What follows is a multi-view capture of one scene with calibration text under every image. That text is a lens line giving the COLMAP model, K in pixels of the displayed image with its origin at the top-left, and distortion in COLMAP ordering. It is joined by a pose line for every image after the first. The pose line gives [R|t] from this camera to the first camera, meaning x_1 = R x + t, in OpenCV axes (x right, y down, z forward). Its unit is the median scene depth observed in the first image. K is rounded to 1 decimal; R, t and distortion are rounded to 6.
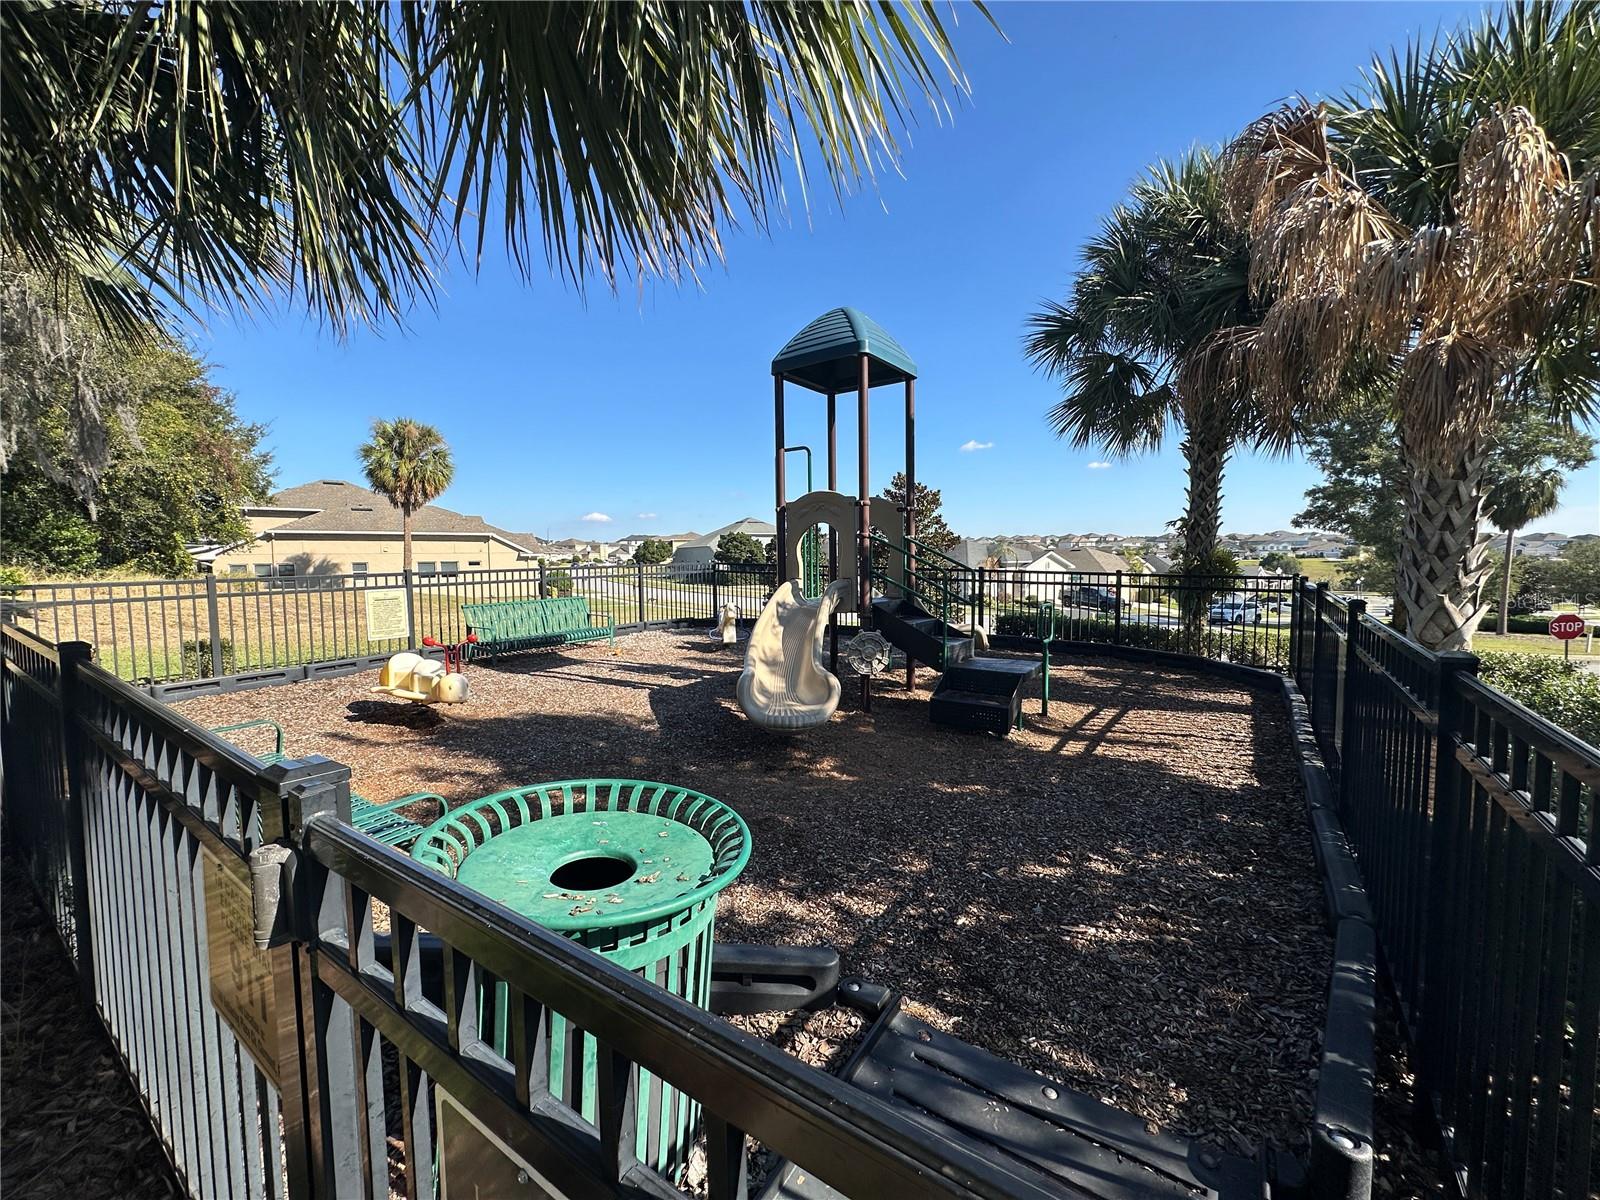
lens RADIAL K [[639.9, 0, 800.0], [0, 639.9, 600.0], [0, 0, 1]] dist [0.000859, 0.000332]
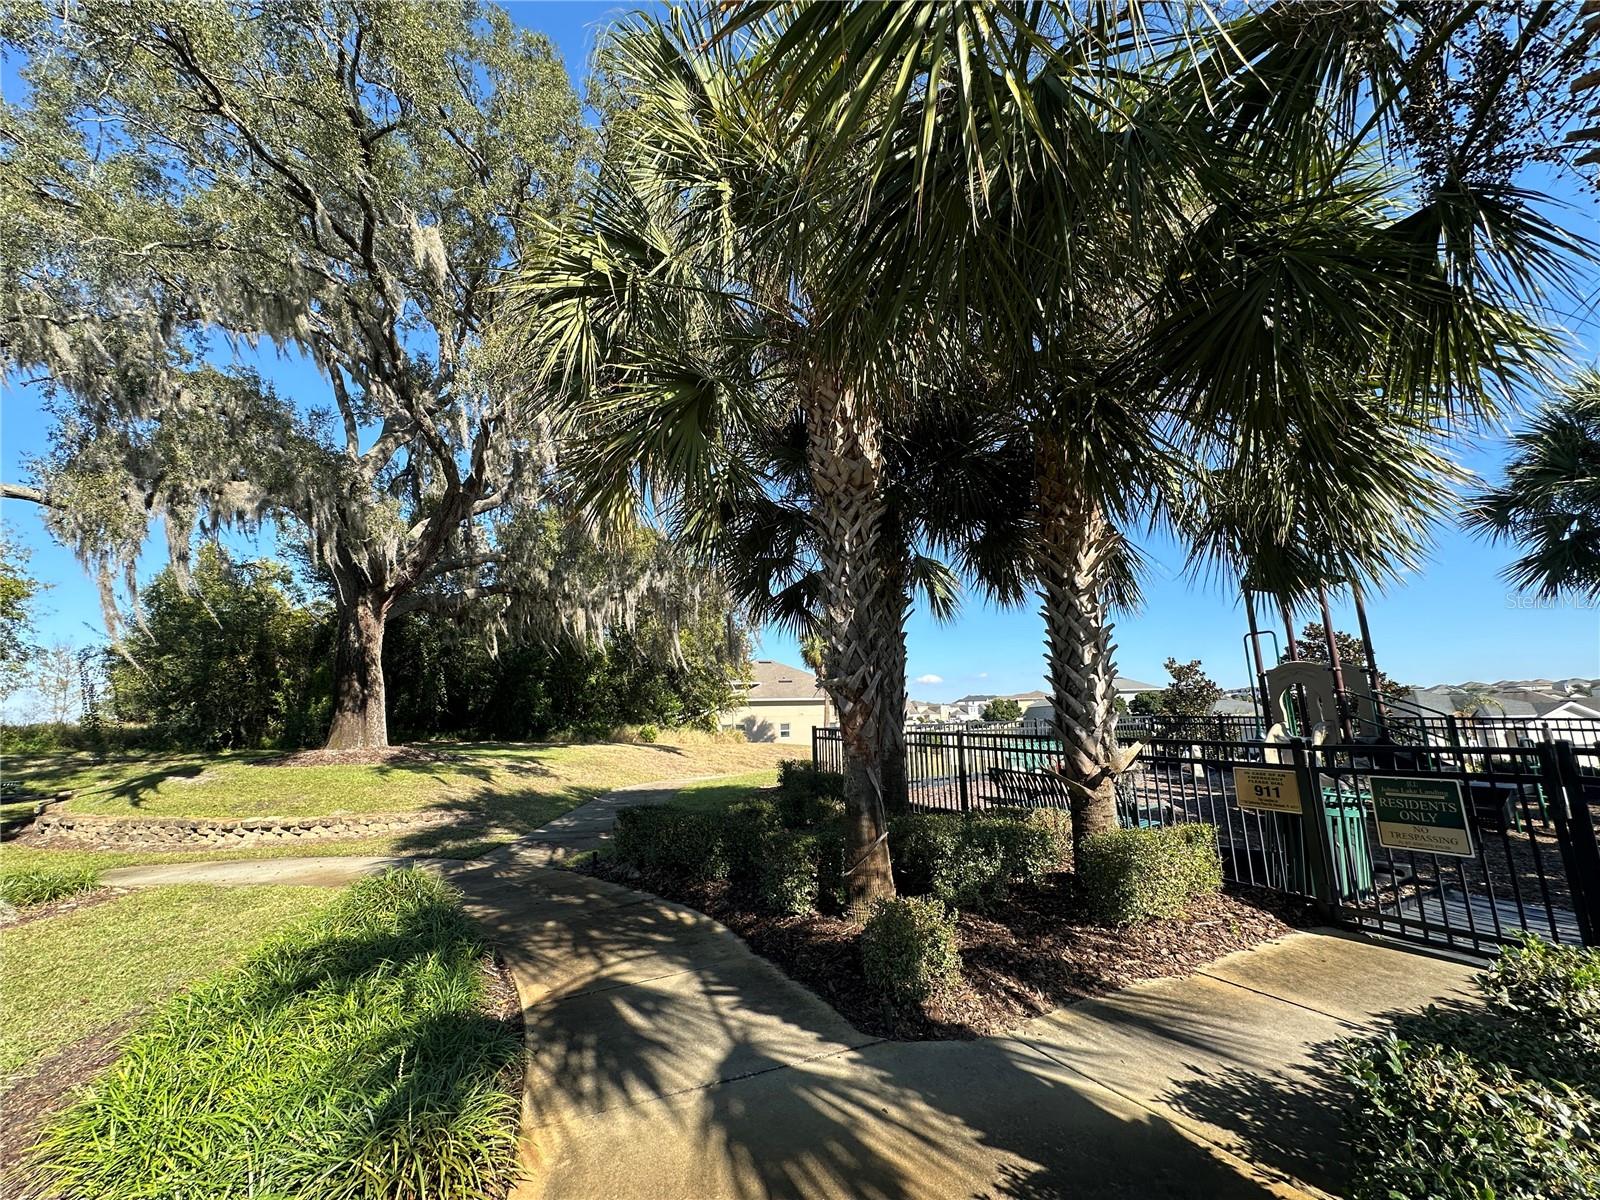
lens RADIAL K [[639.9, 0, 800.0], [0, 639.9, 600.0], [0, 0, 1]] dist [0.000859, 0.000332]
pose [[0.875669, -0.098389, -0.472783, -0.054959], [-0.021227, 0.970236, -0.241229, 0.016487], [0.482446, 0.221273, 0.847517, -0.184791]]
